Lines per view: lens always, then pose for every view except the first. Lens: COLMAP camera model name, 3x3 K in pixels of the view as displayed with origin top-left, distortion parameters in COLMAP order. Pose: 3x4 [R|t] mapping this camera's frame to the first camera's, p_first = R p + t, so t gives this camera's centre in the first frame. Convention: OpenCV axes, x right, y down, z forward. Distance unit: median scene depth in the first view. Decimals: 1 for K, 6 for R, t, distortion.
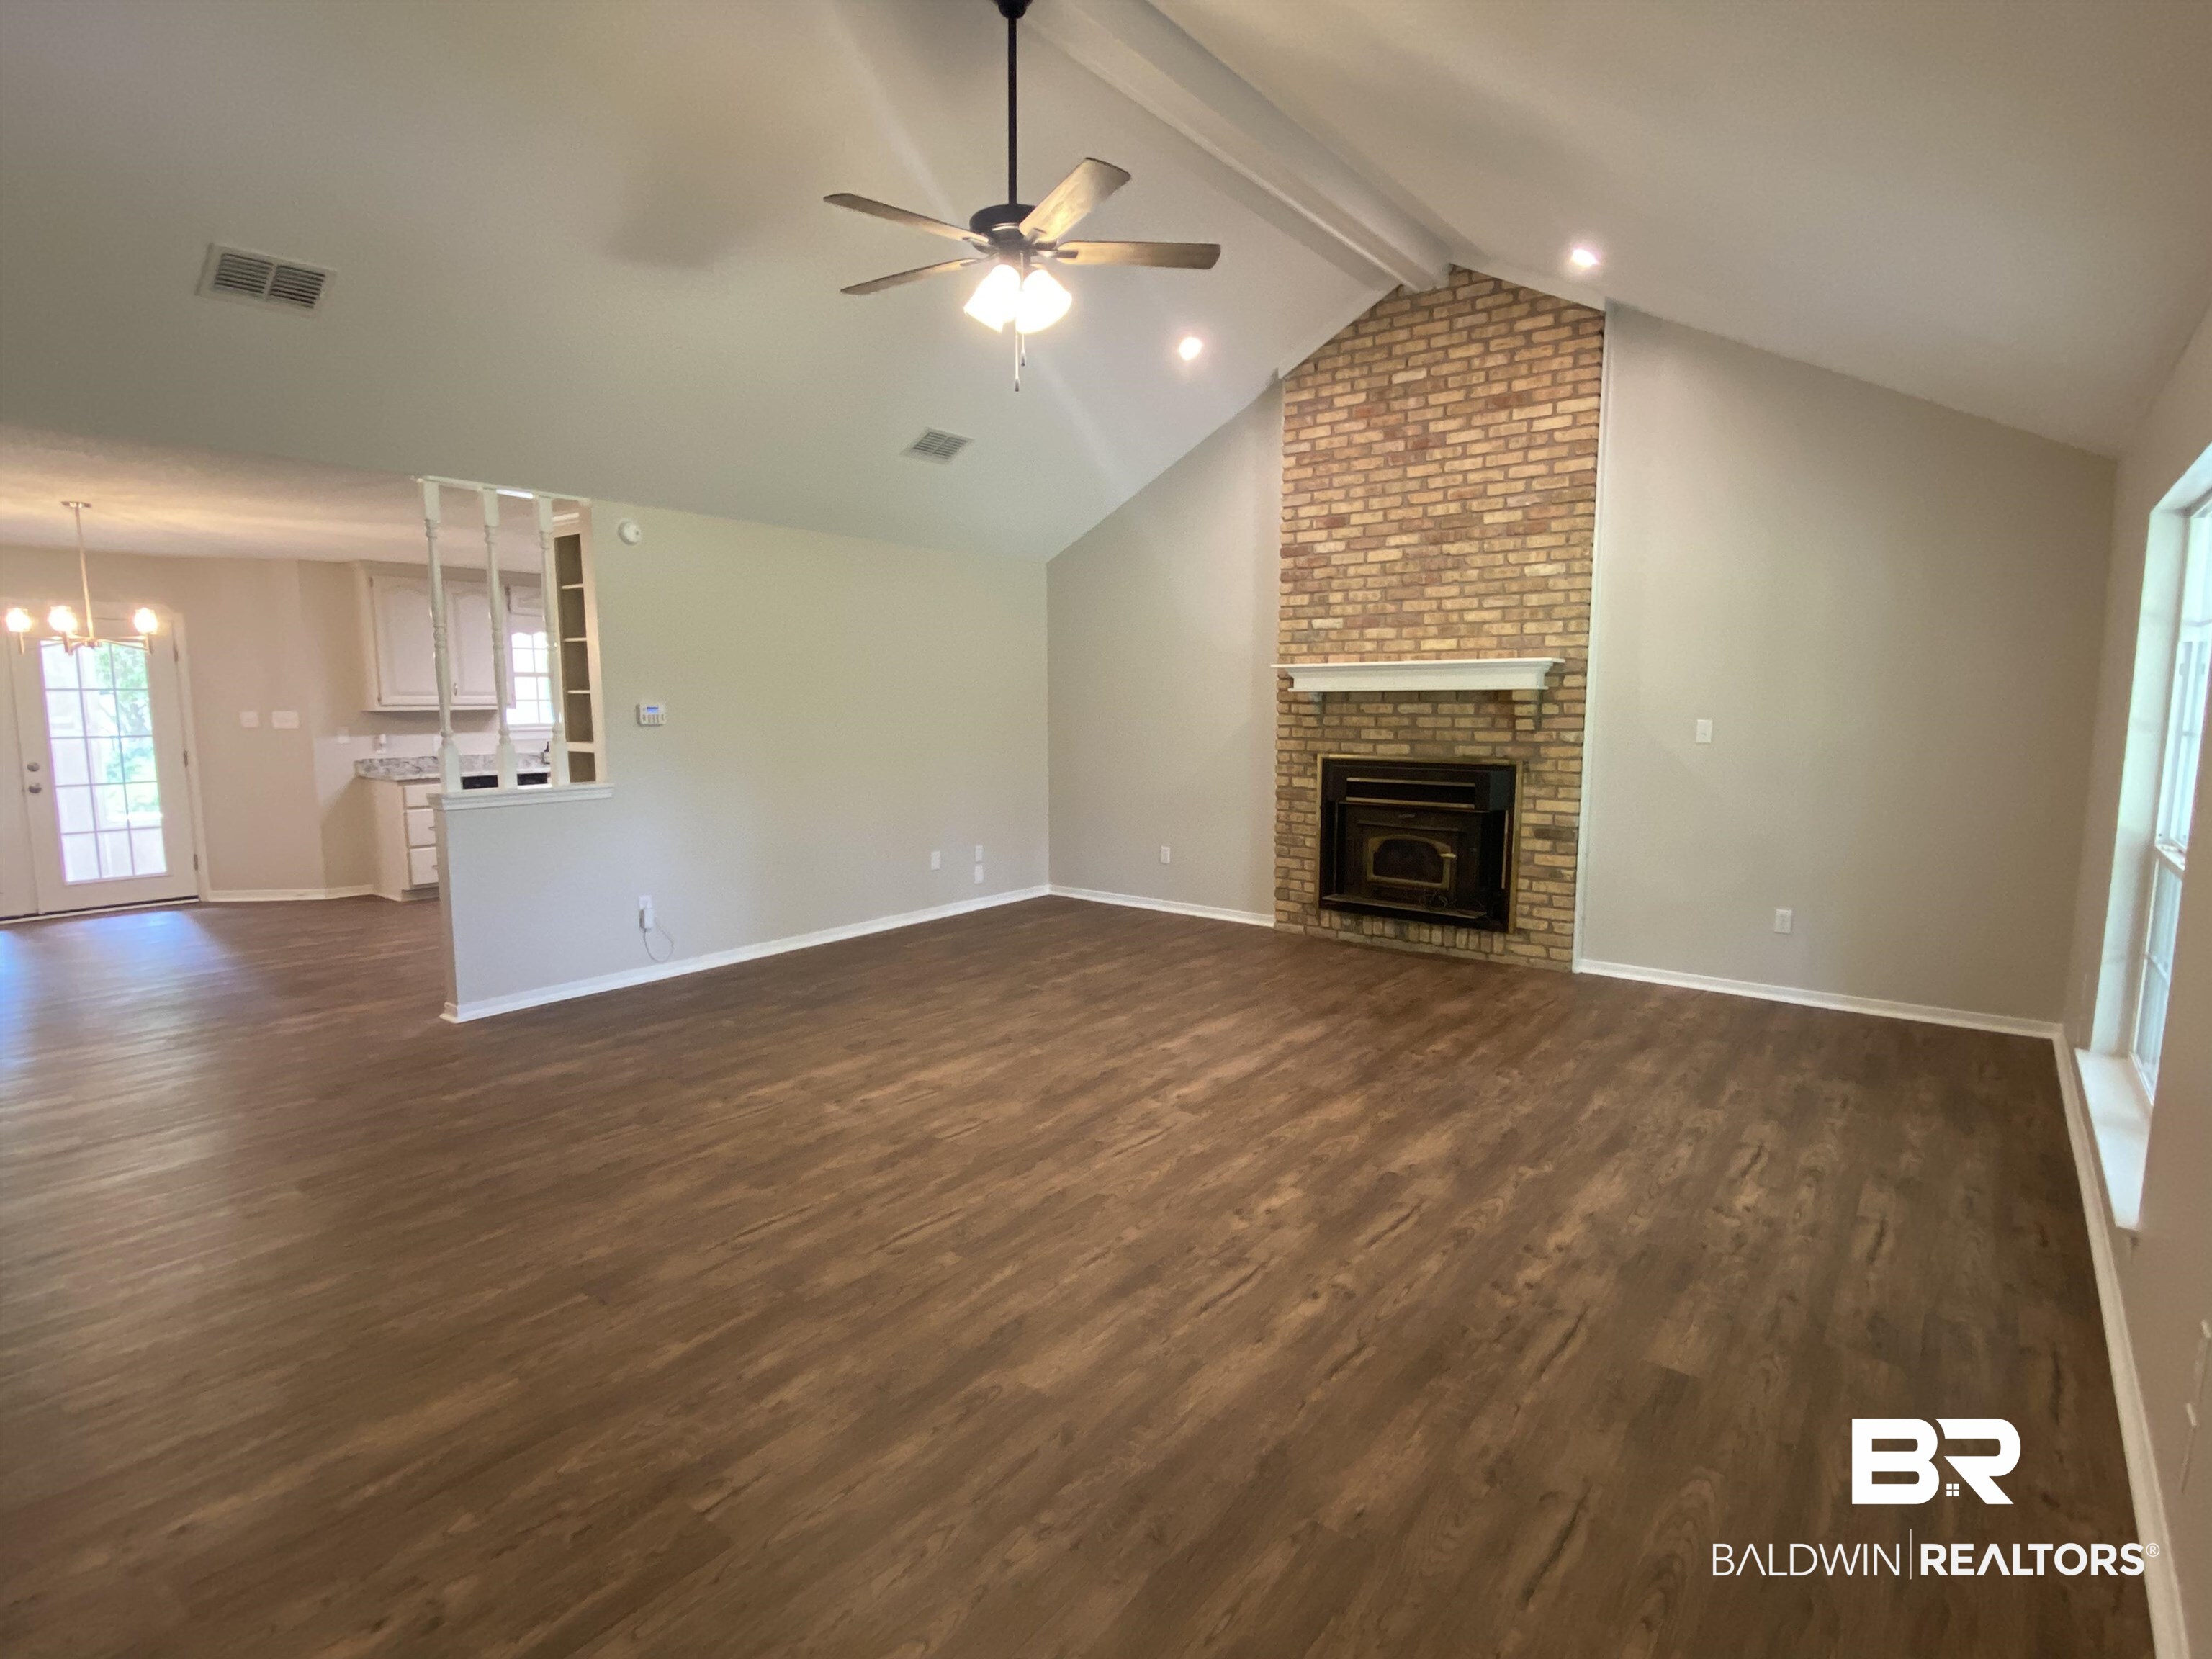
lens RADIAL K [[1115.5, 0, 1108.4], [0, 1115.5, 869.1], [0, 0, 1]] dist [0.057484, -0.053403]
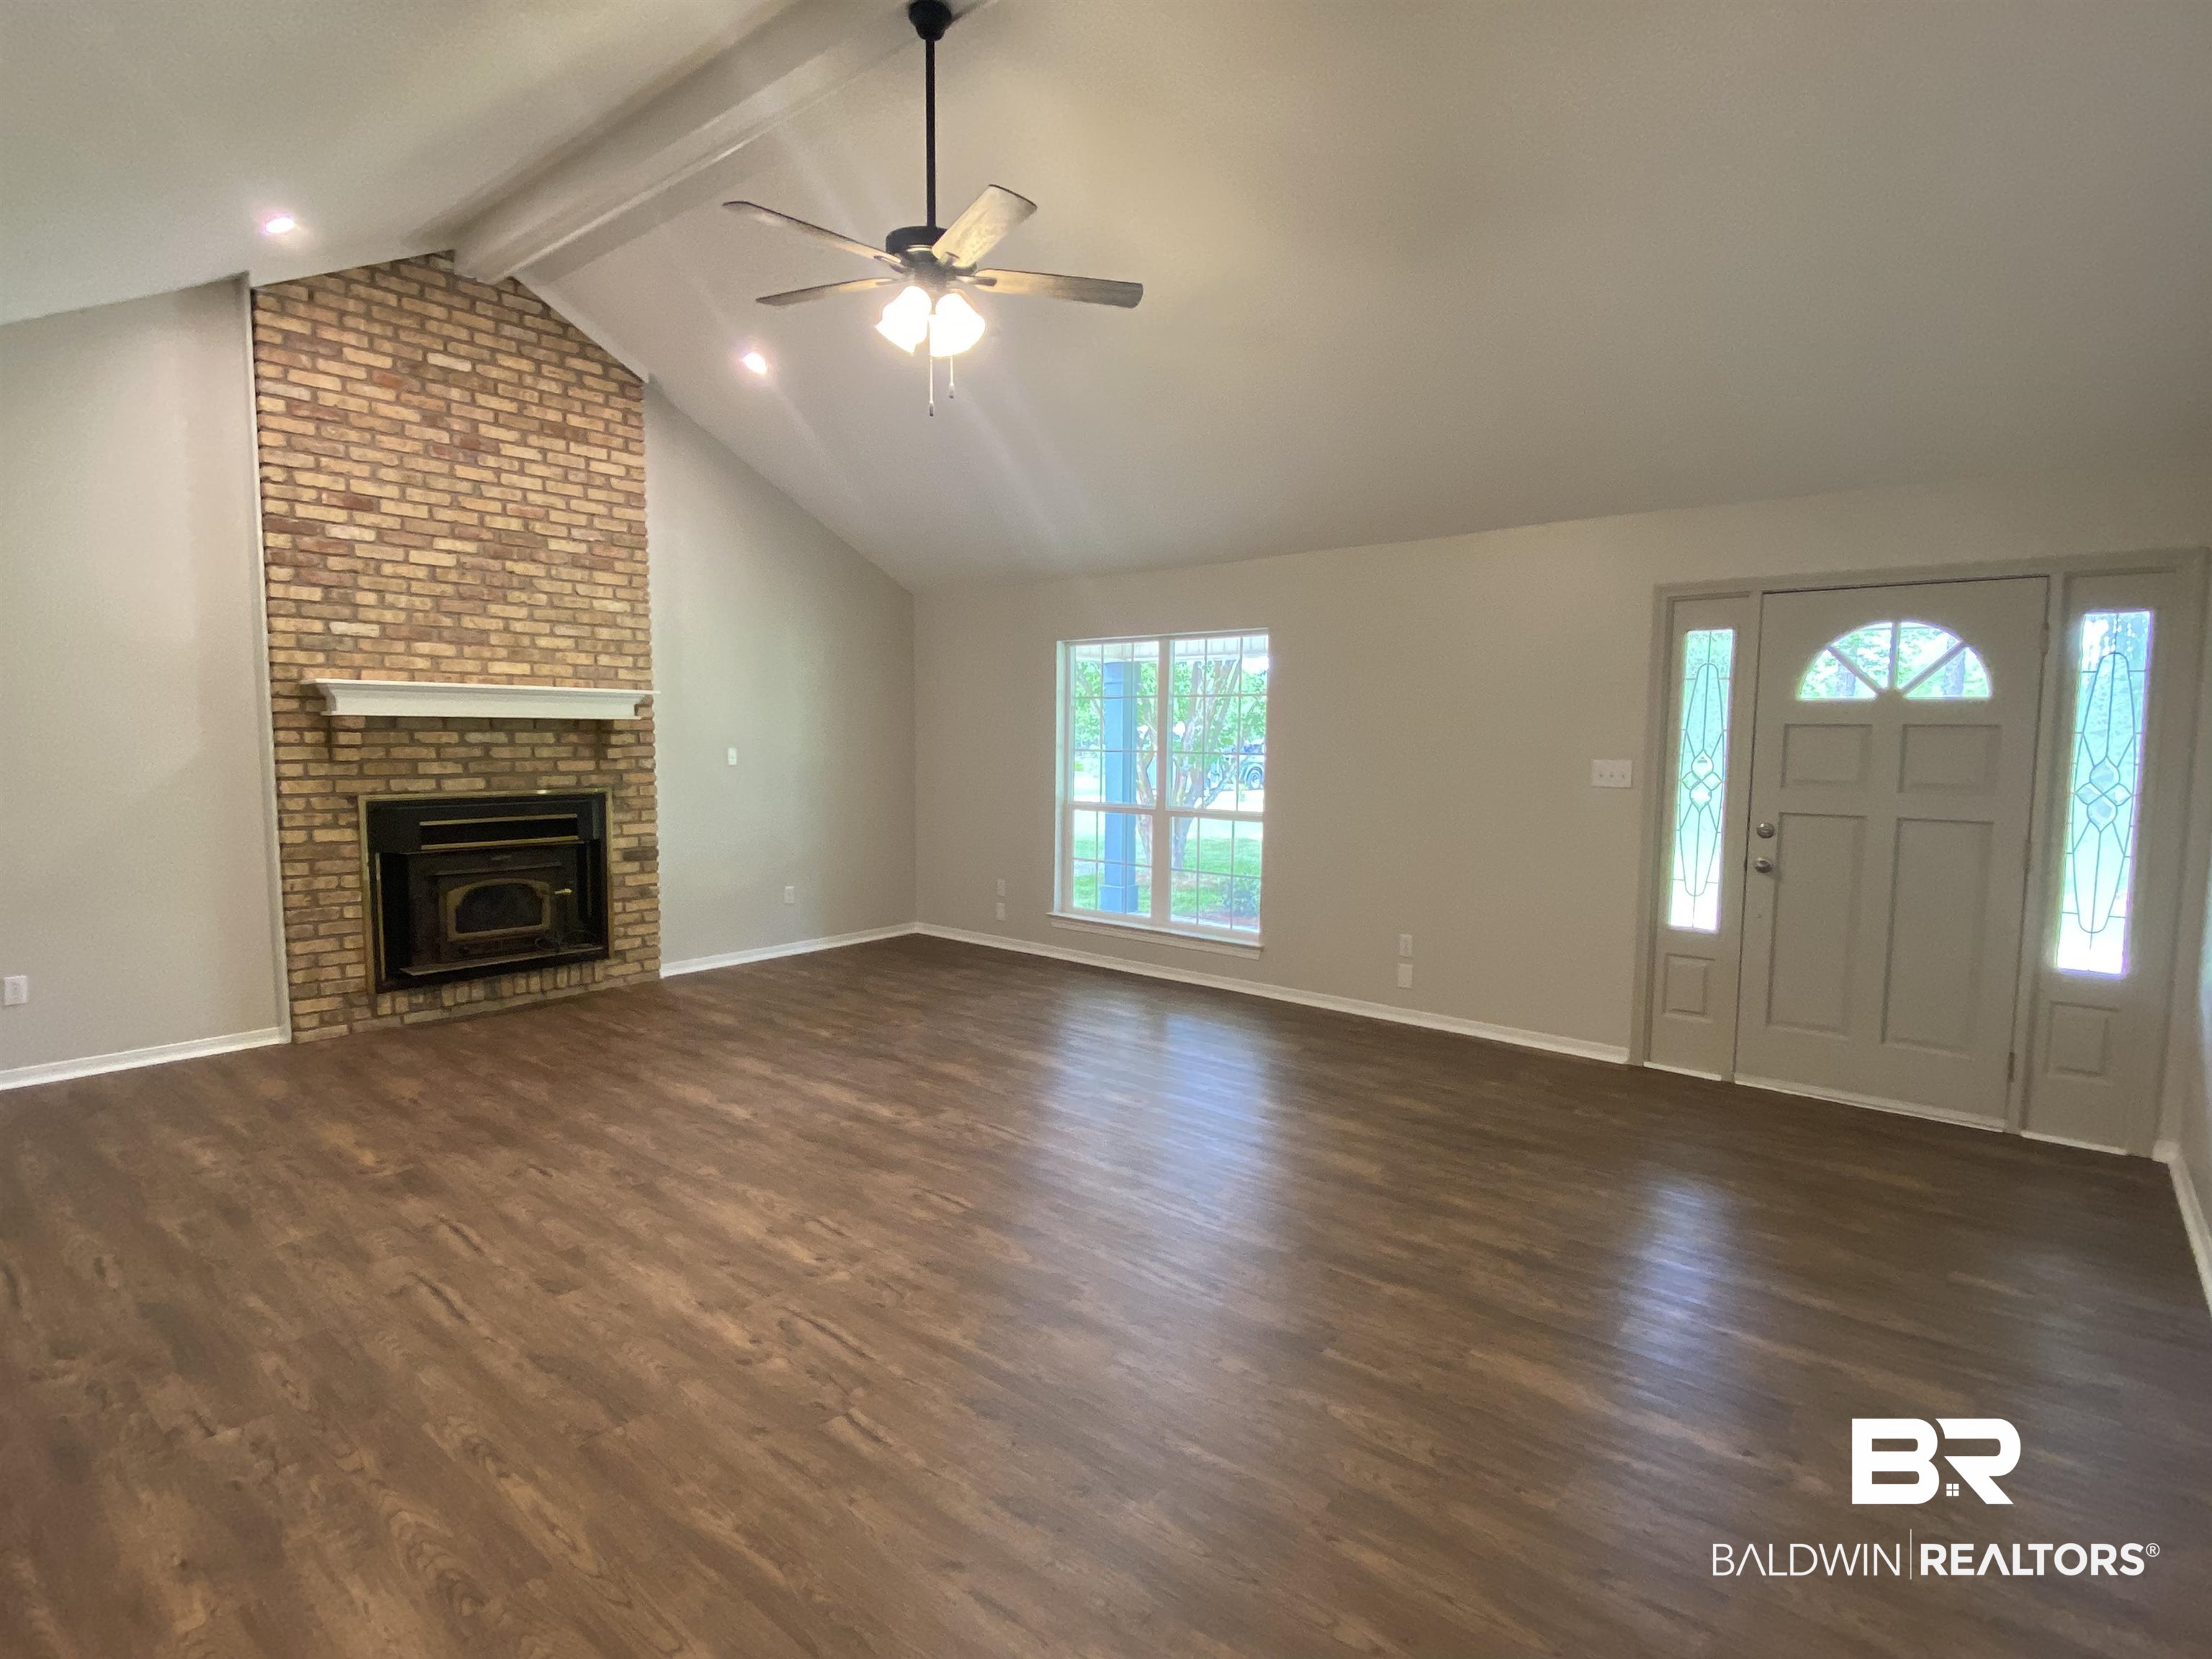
lens RADIAL K [[1115.5, 0, 1108.4], [0, 1115.5, 869.1], [0, 0, 1]] dist [0.057484, -0.053403]
pose [[0.023780, -0.122046, 0.992240, -0.640370], [0.144069, 0.982578, 0.117405, -0.077552], [-0.989282, 0.140159, 0.040949, 0.506952]]
